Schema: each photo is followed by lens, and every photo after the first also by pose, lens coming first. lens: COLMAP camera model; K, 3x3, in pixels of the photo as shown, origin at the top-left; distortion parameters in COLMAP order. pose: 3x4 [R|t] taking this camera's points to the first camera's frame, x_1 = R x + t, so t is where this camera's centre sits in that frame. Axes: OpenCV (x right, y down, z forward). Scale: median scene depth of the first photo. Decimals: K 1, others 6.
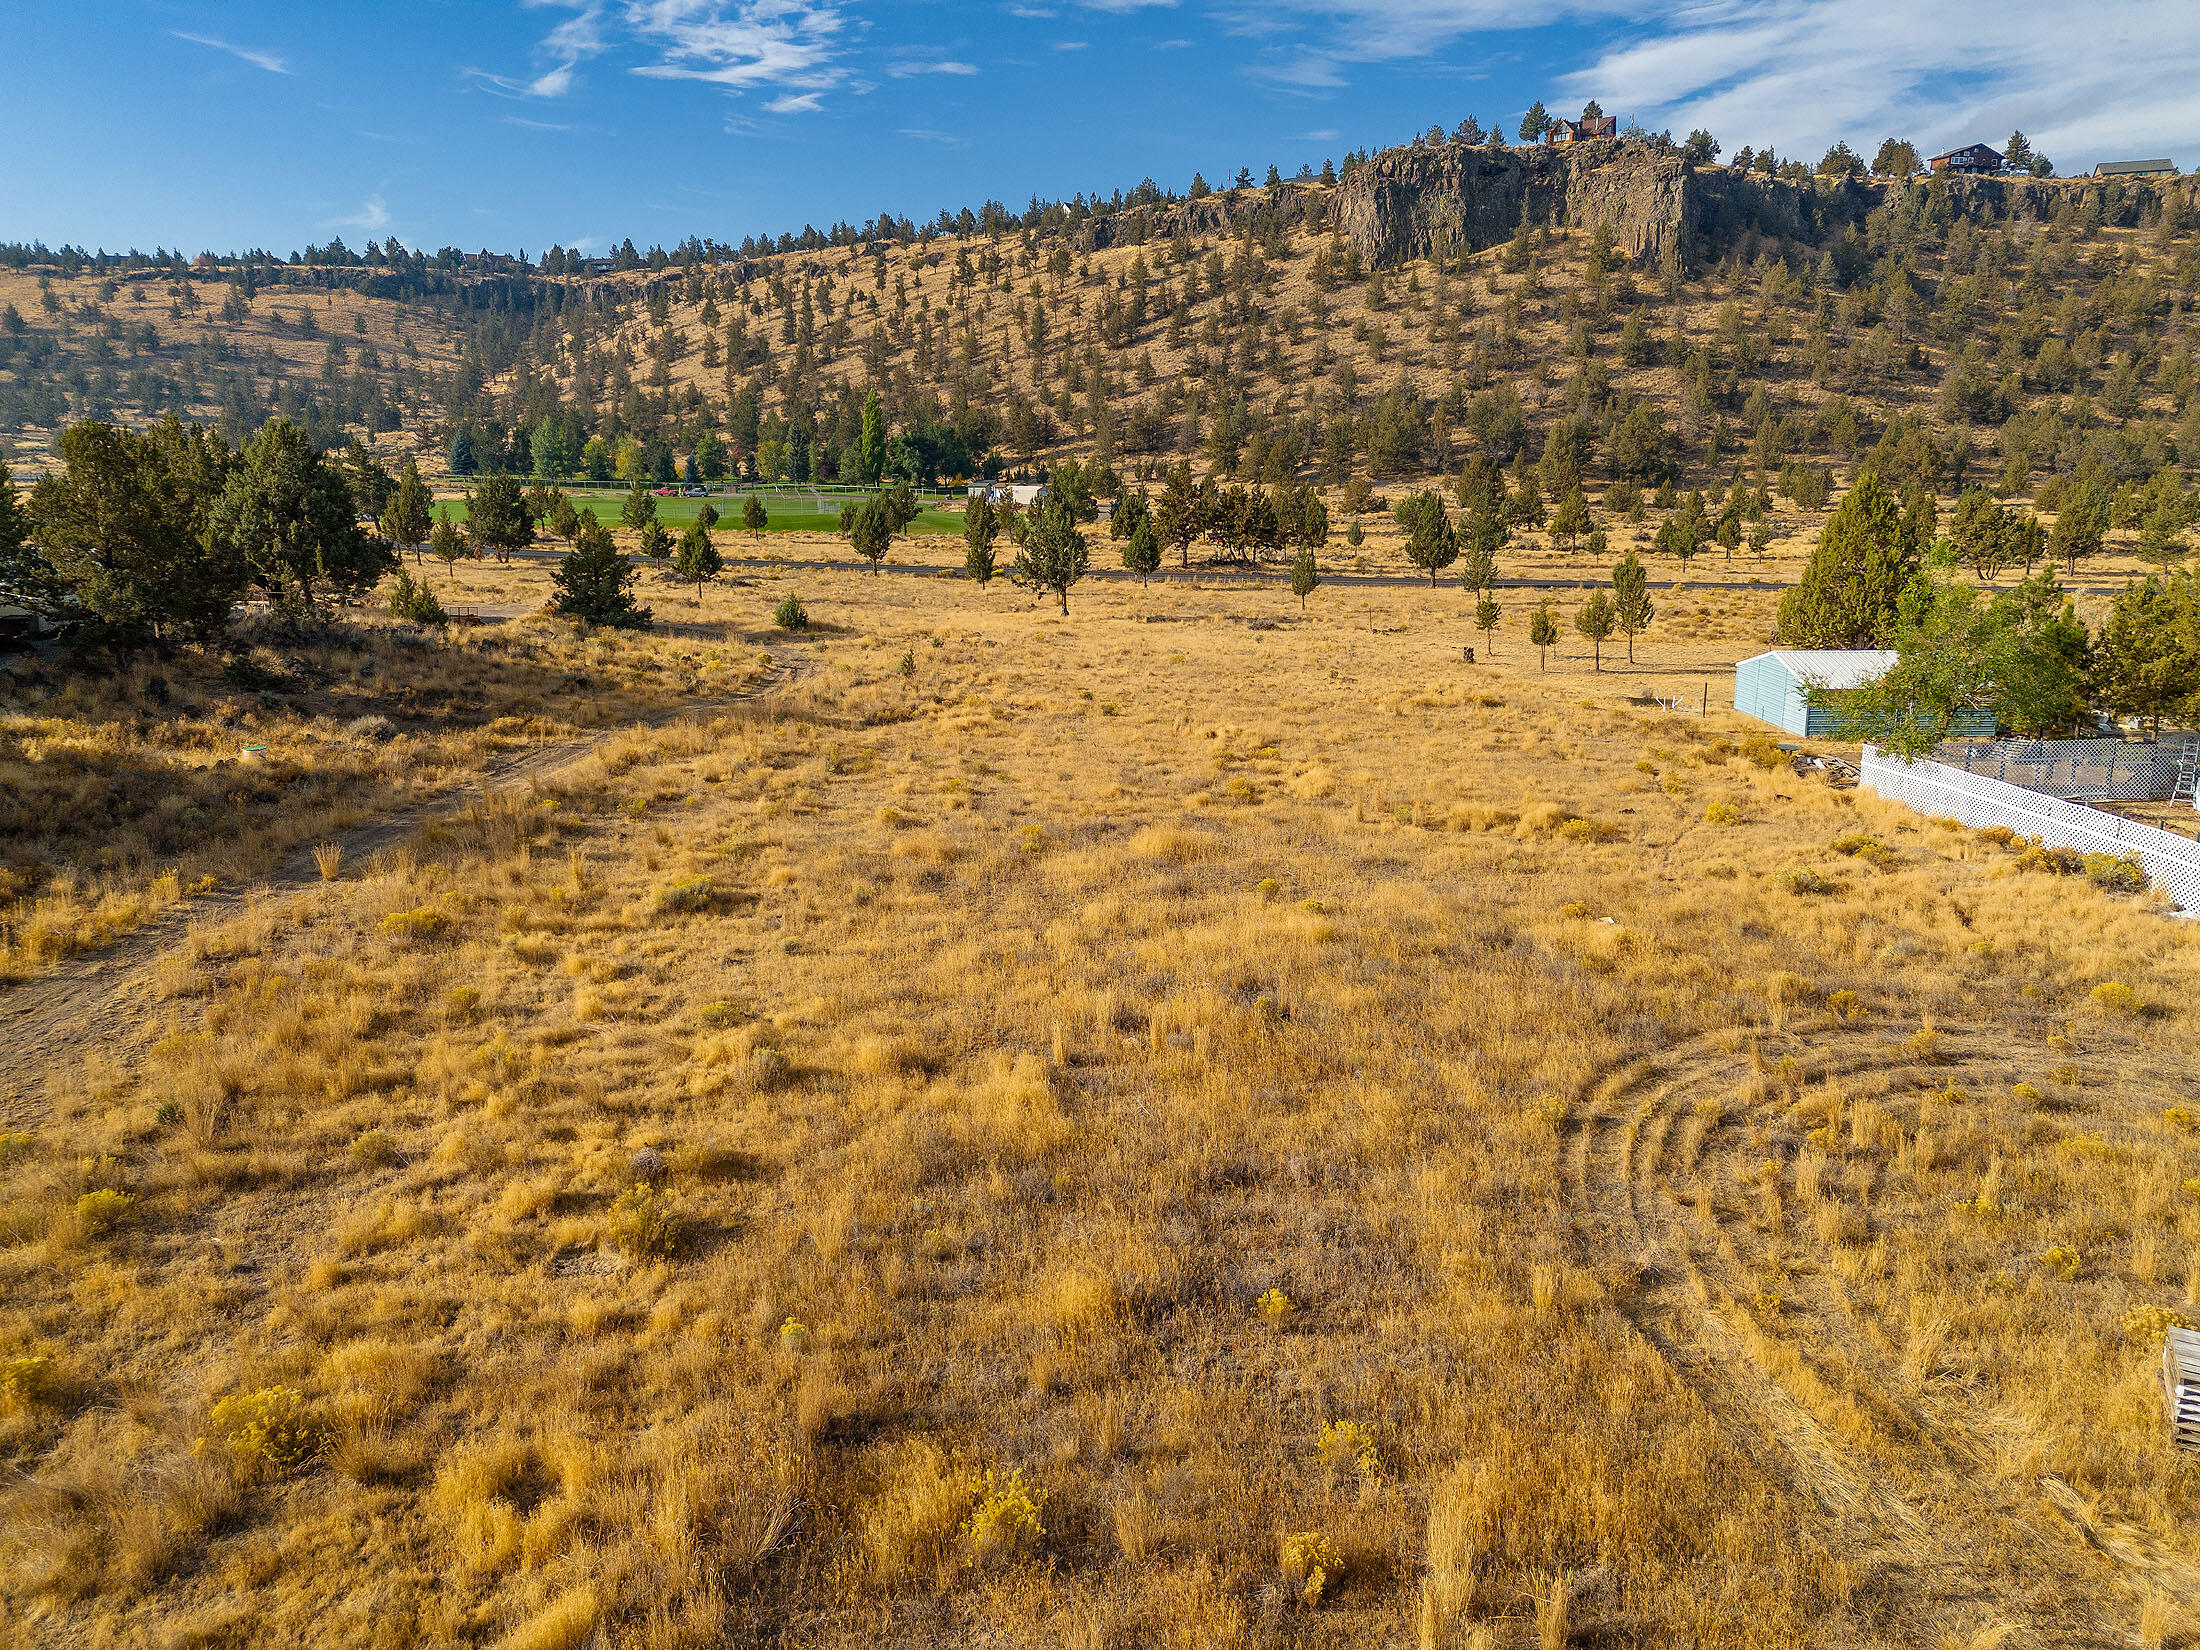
lens RADIAL K [[1600.5, 0, 1102.8], [0, 1600.5, 820.7], [0, 0, 1]] dist [0.065776, -0.062205]
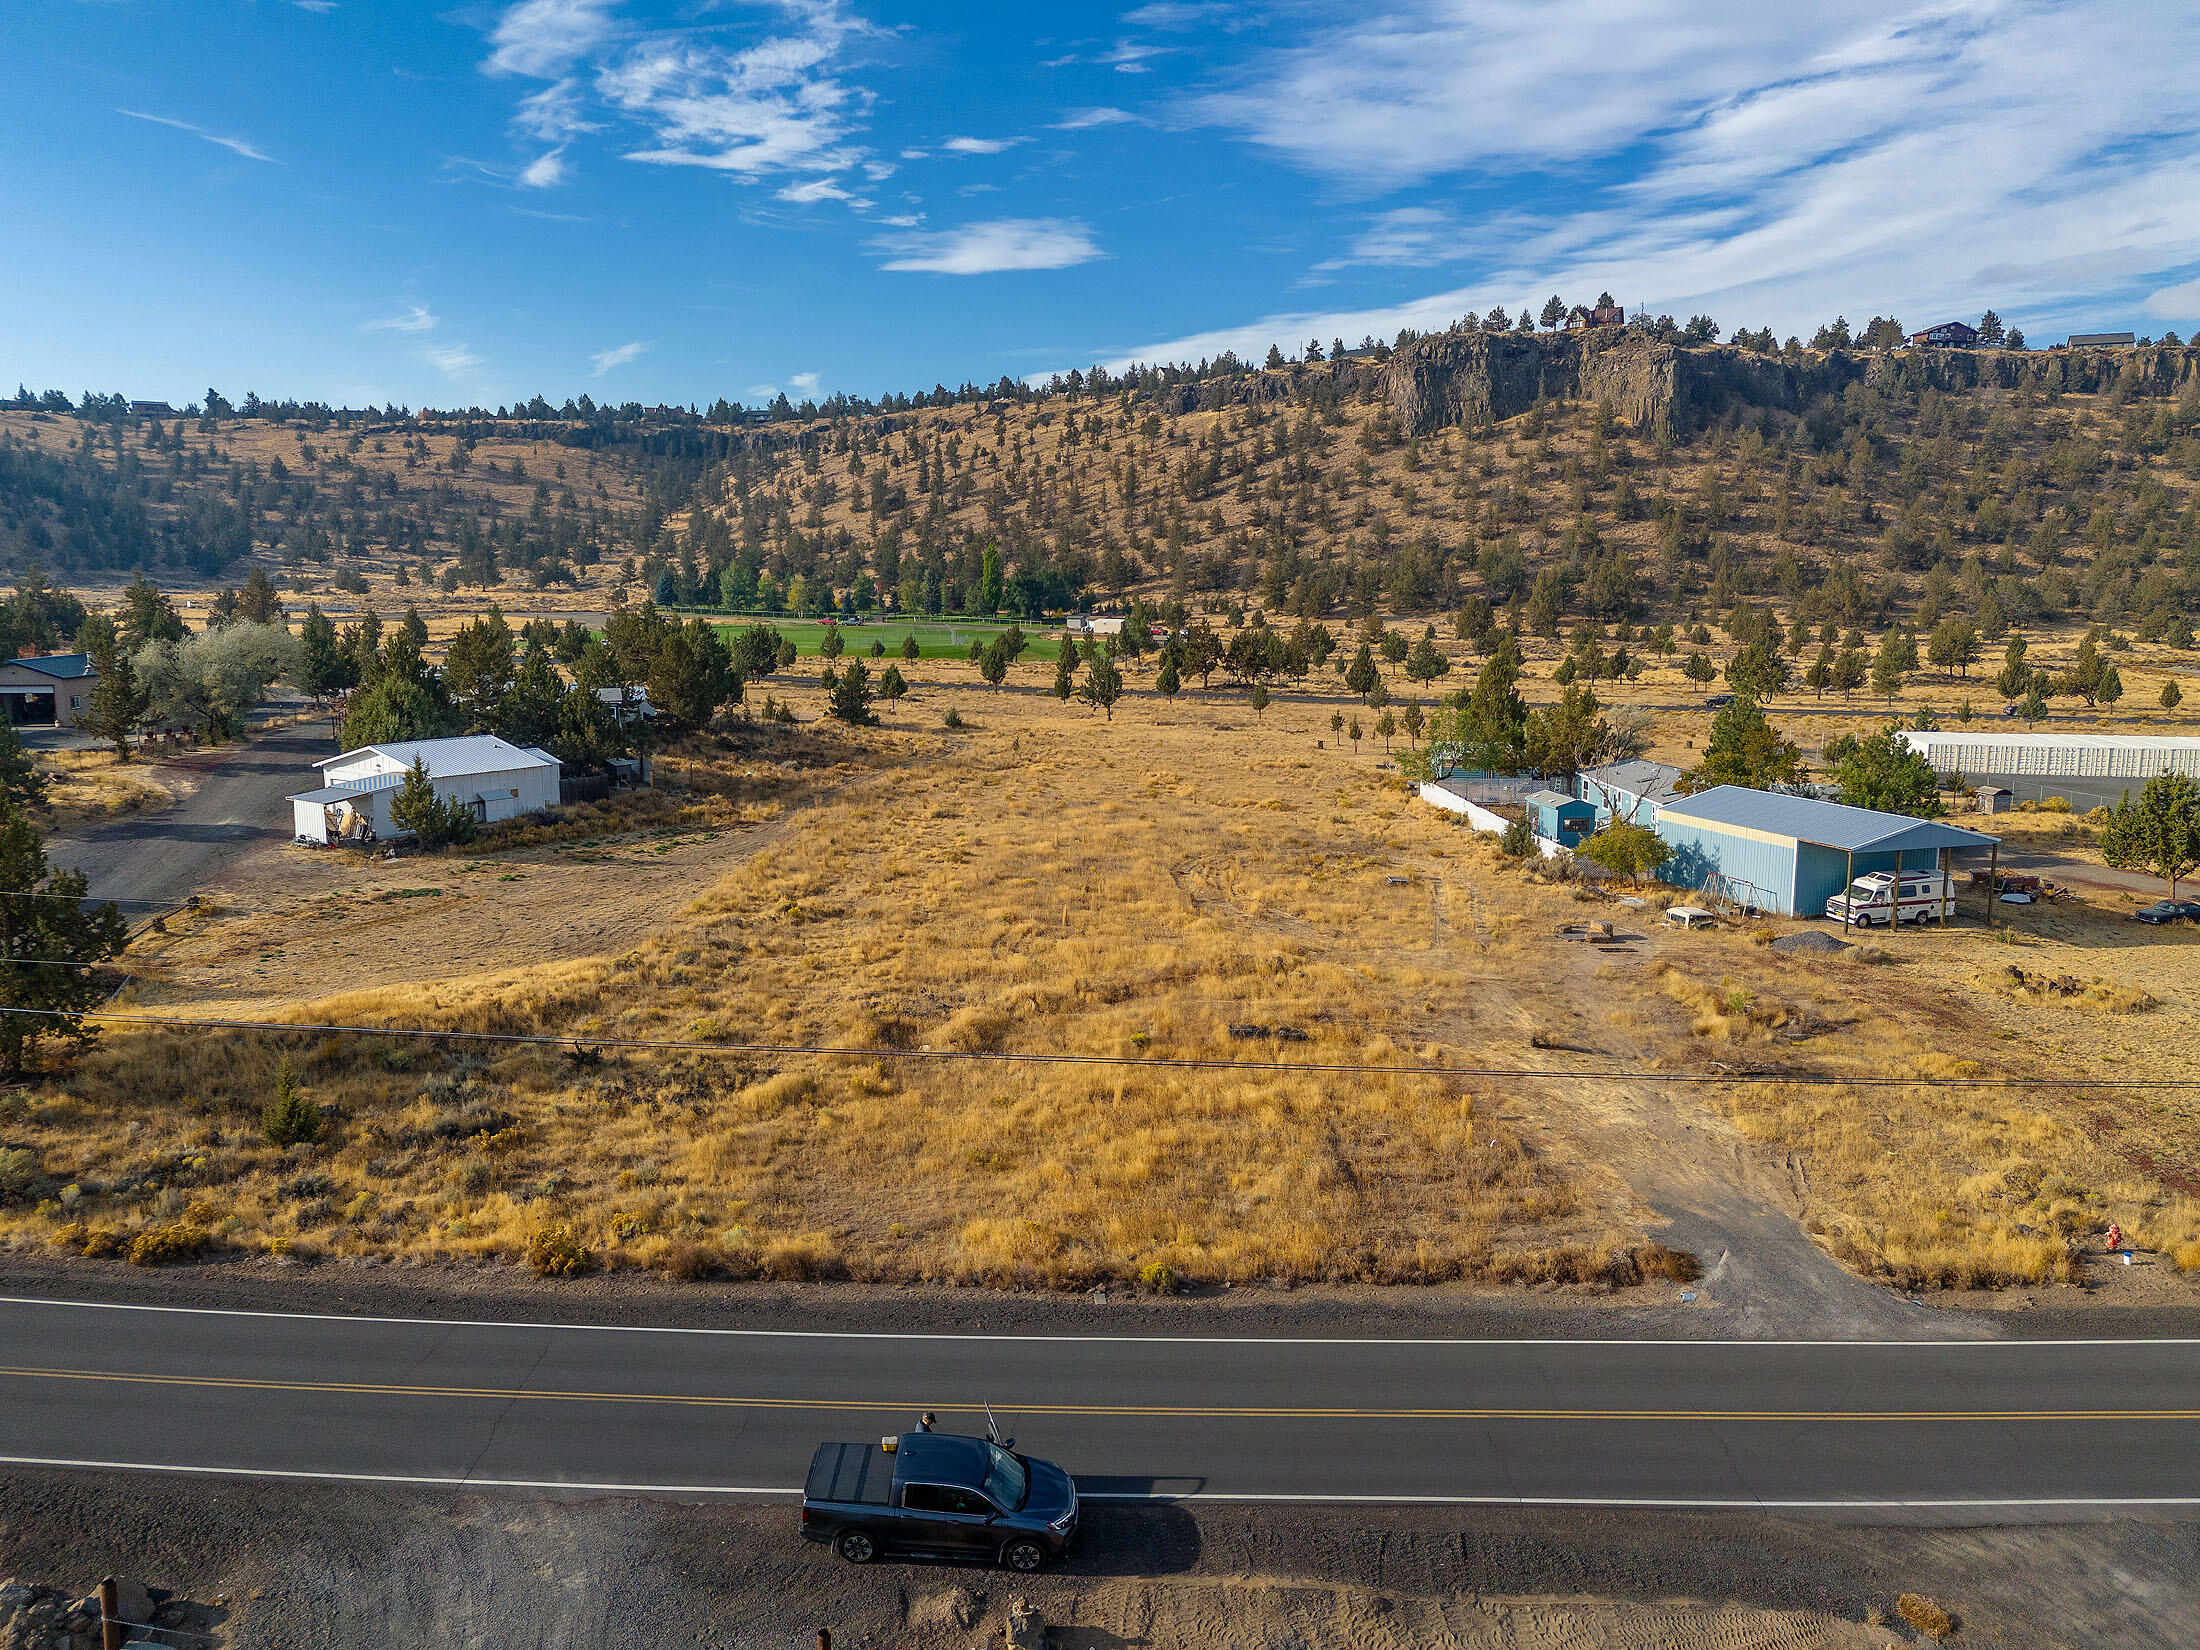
lens RADIAL K [[1597.7, 0, 1100.0], [0, 1597.7, 825.0], [0, 0, 1]] dist [0.085077, -0.106406]
pose [[0.997635, 0.014103, -0.067268, 0.021892], [-0.018298, 0.997899, -0.062151, 0.023150], [0.066250, 0.063234, 0.995797, -0.179882]]
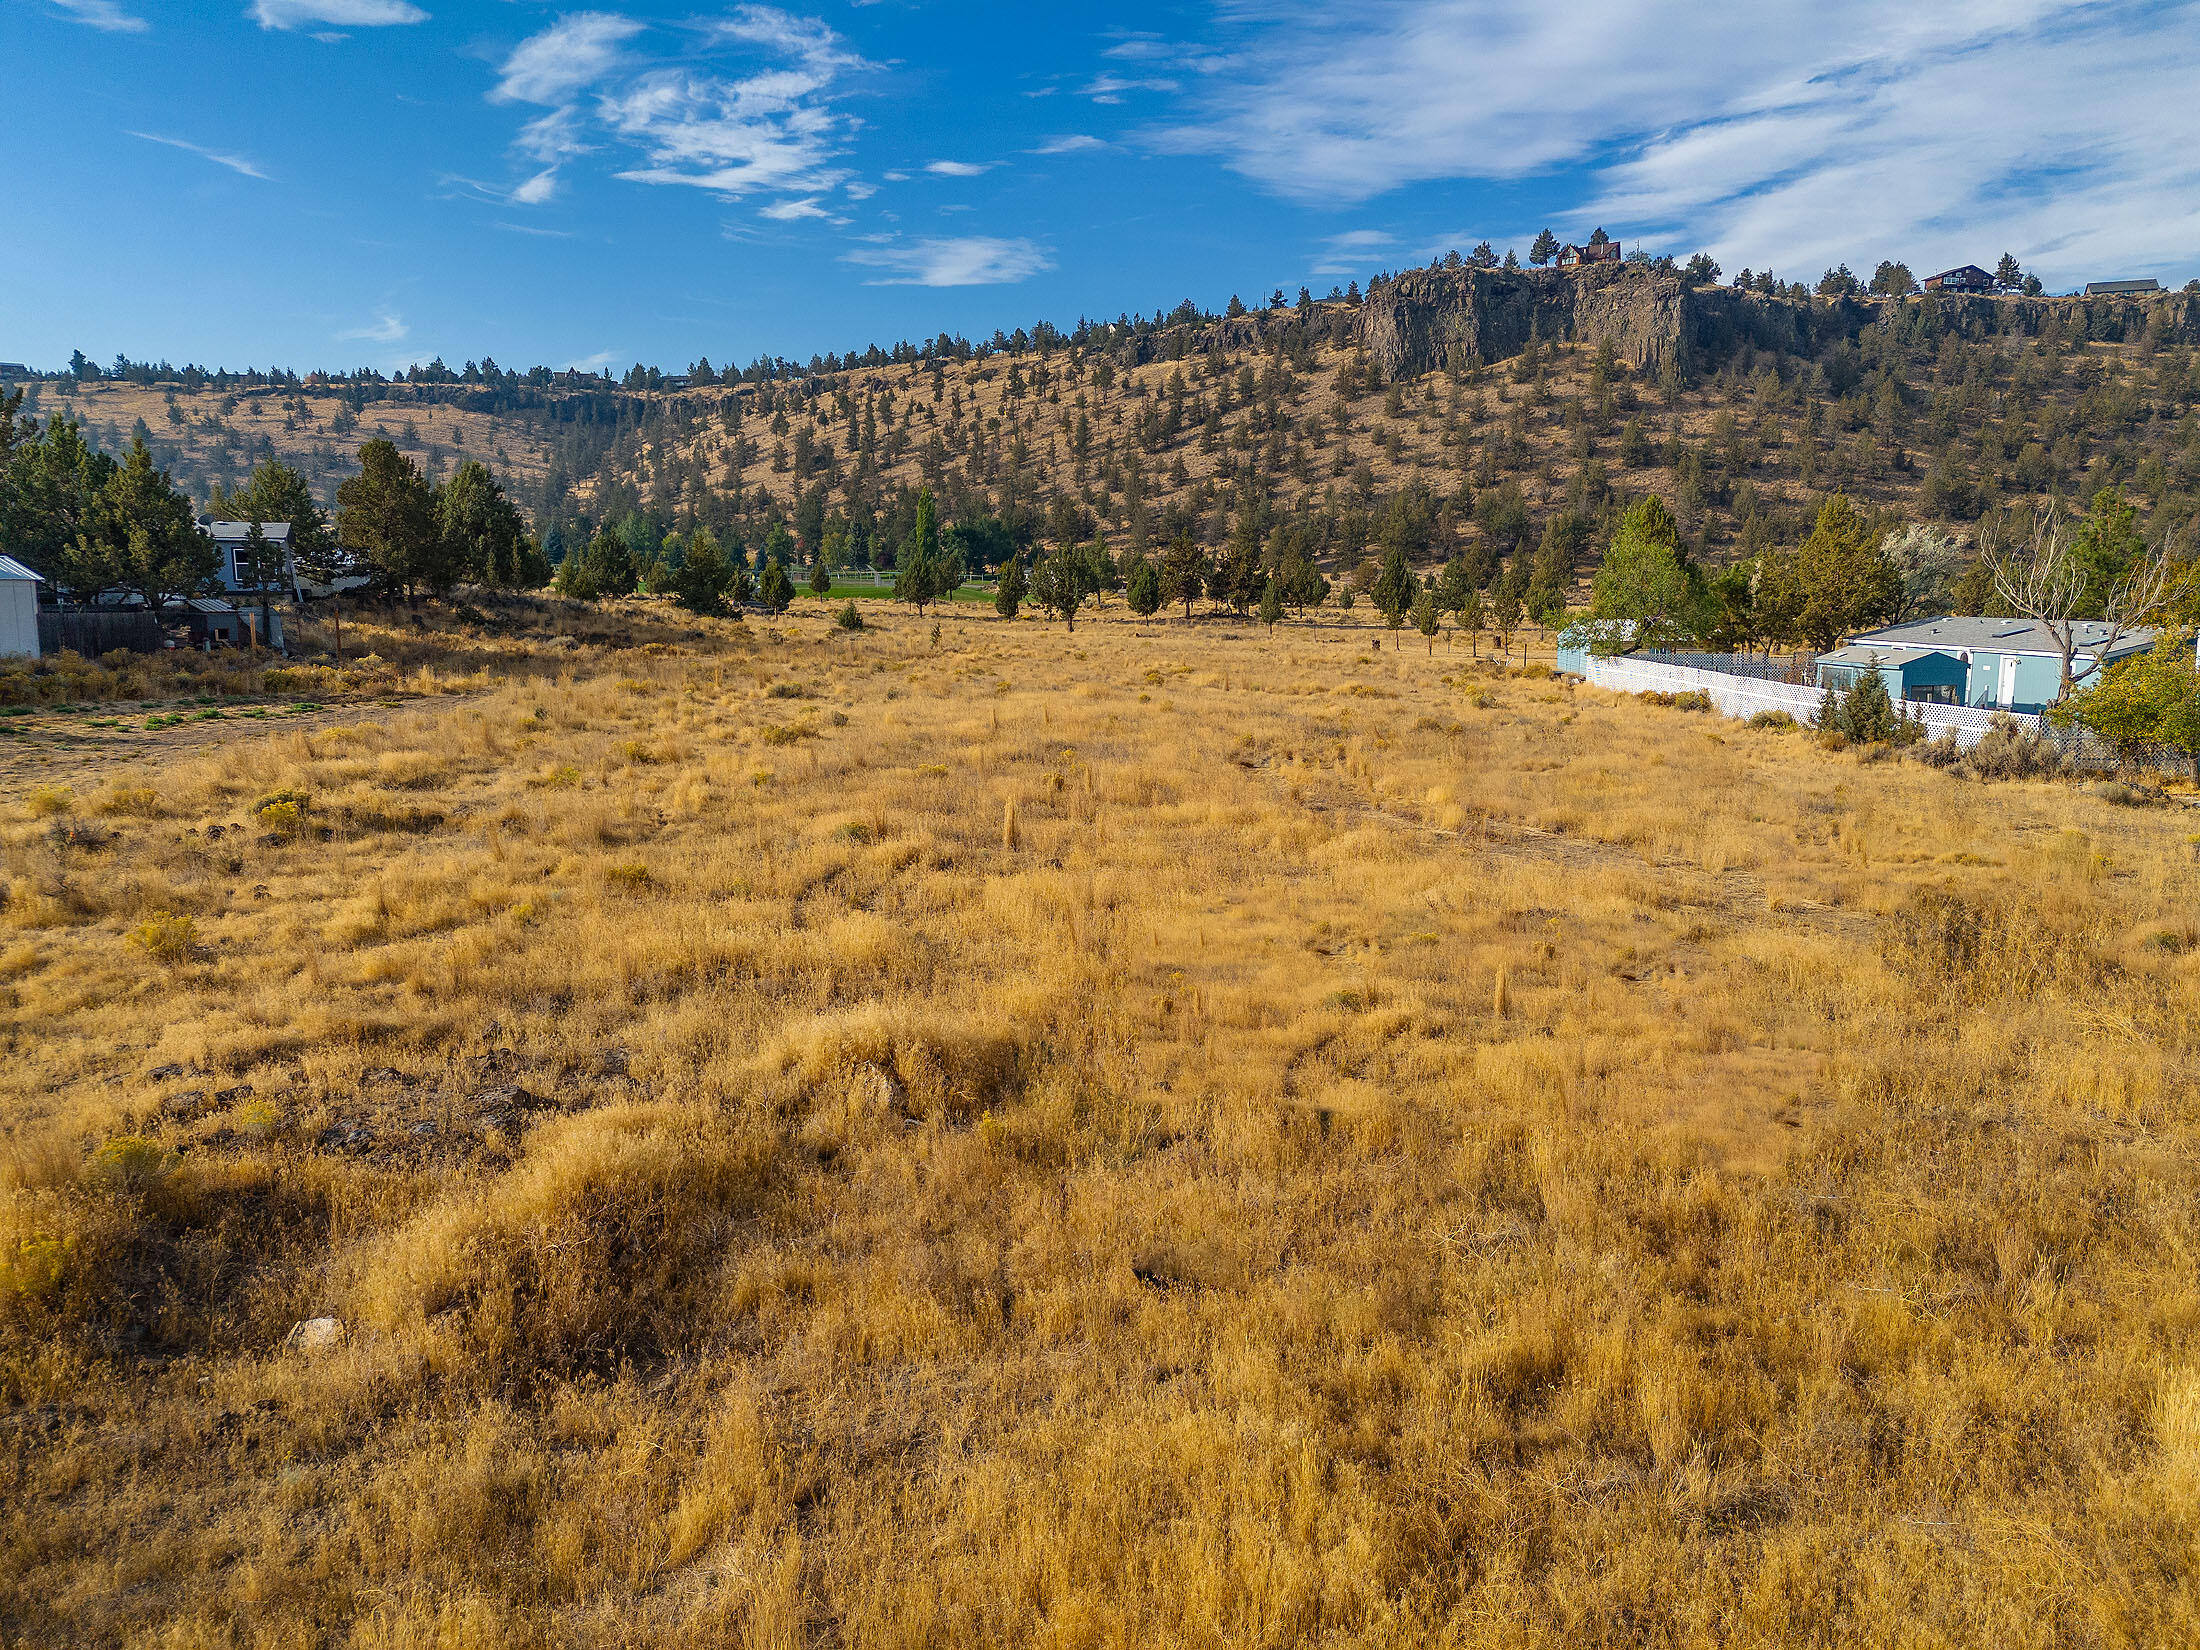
lens RADIAL K [[1597.5, 0, 1102.0], [0, 1597.5, 827.4], [0, 0, 1]] dist [0.075495, -0.082113]
pose [[0.999427, 0.007709, -0.032970, 0.011461], [-0.009825, 0.997869, -0.064508, 0.027247], [0.032403, 0.064795, 0.997372, -0.058838]]
